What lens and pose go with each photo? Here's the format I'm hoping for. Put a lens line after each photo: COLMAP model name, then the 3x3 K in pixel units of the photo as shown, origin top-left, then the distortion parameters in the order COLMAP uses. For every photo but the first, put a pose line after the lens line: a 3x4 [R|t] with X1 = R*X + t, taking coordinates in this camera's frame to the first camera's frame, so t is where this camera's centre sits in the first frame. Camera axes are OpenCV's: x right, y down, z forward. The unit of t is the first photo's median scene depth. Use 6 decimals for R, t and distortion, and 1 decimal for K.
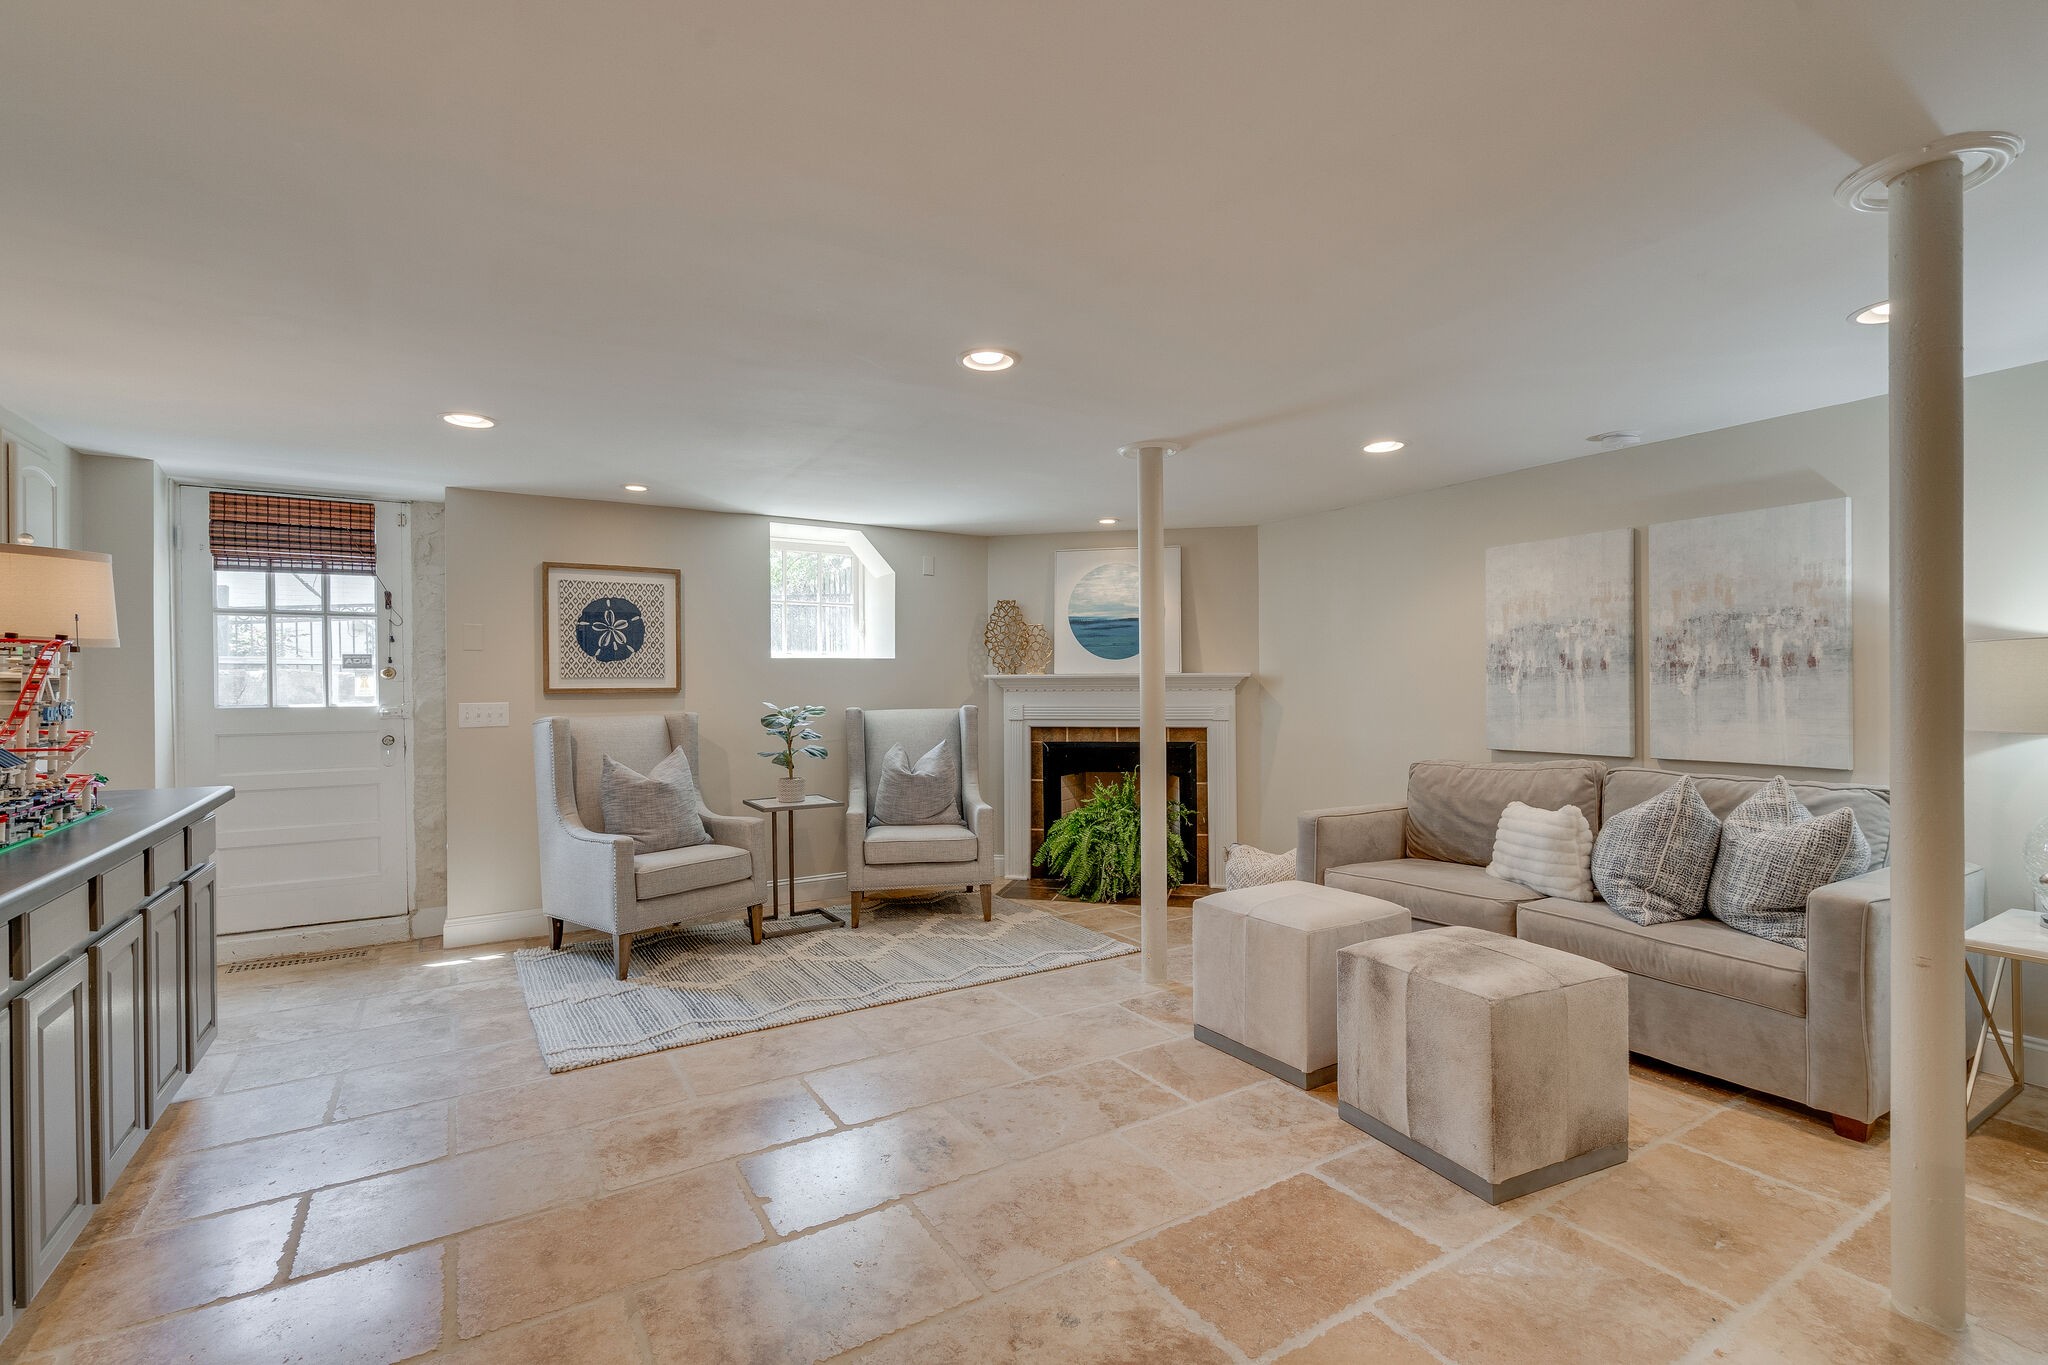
lens RADIAL K [[934.5, 0, 1024.7], [0, 934.5, 681.2], [0, 0, 1]] dist [-0.002652, -0.001083]
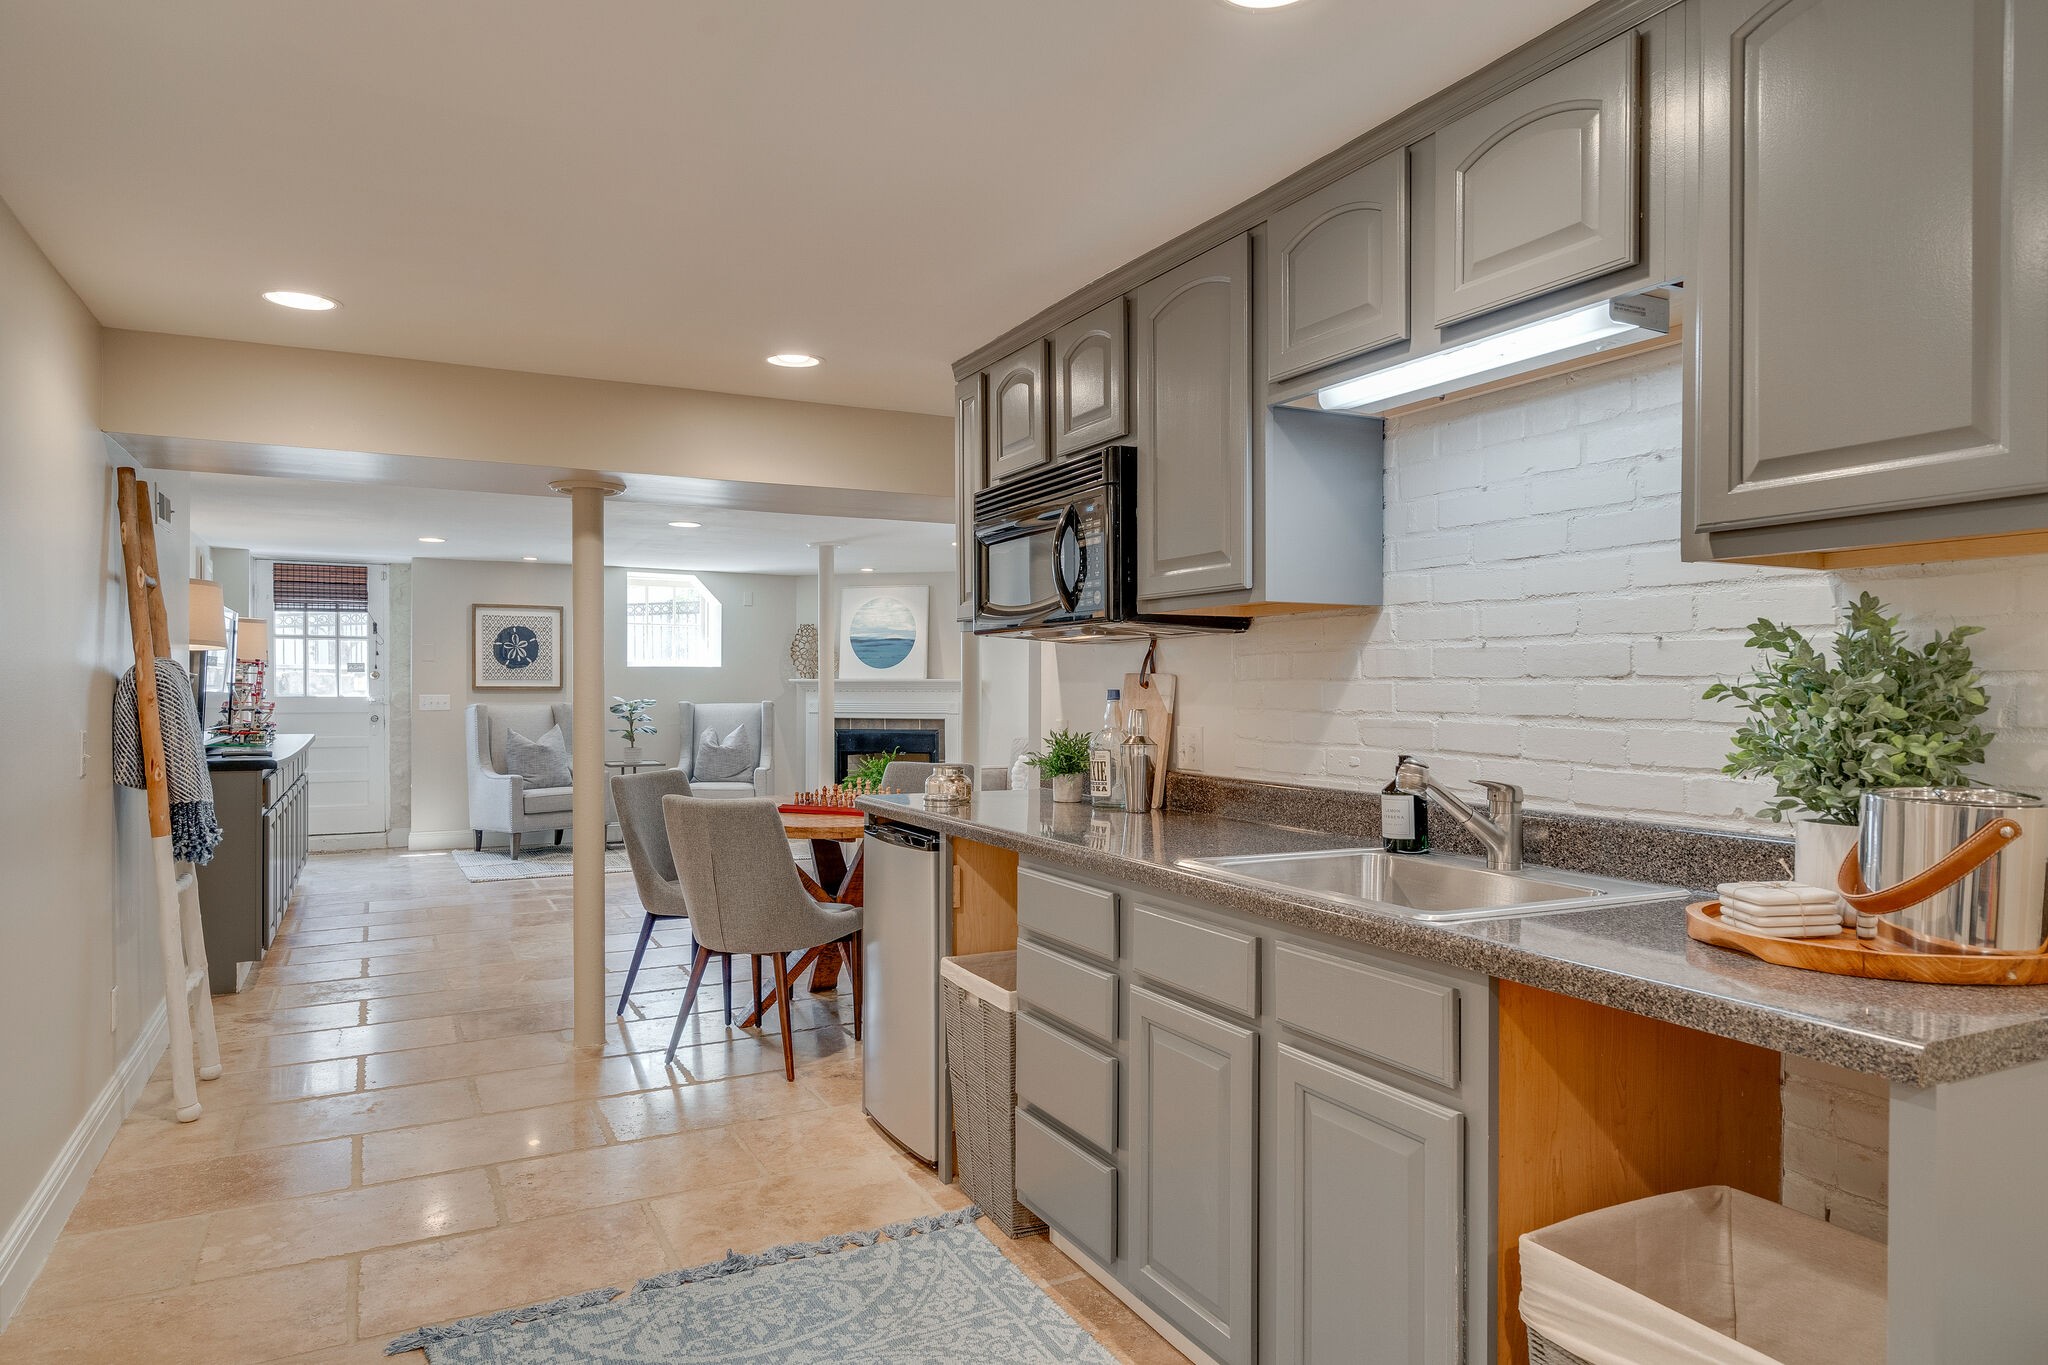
lens RADIAL K [[1202.4, 0, 1023.6], [0, 1202.4, 688.7], [0, 0, 1]] dist [0.000632, -0.000289]
pose [[0.998033, 0.008542, -0.062109, 0.506647], [-0.008329, 0.999959, 0.003681, -0.002292], [0.062138, -0.003156, 0.998063, -0.907082]]
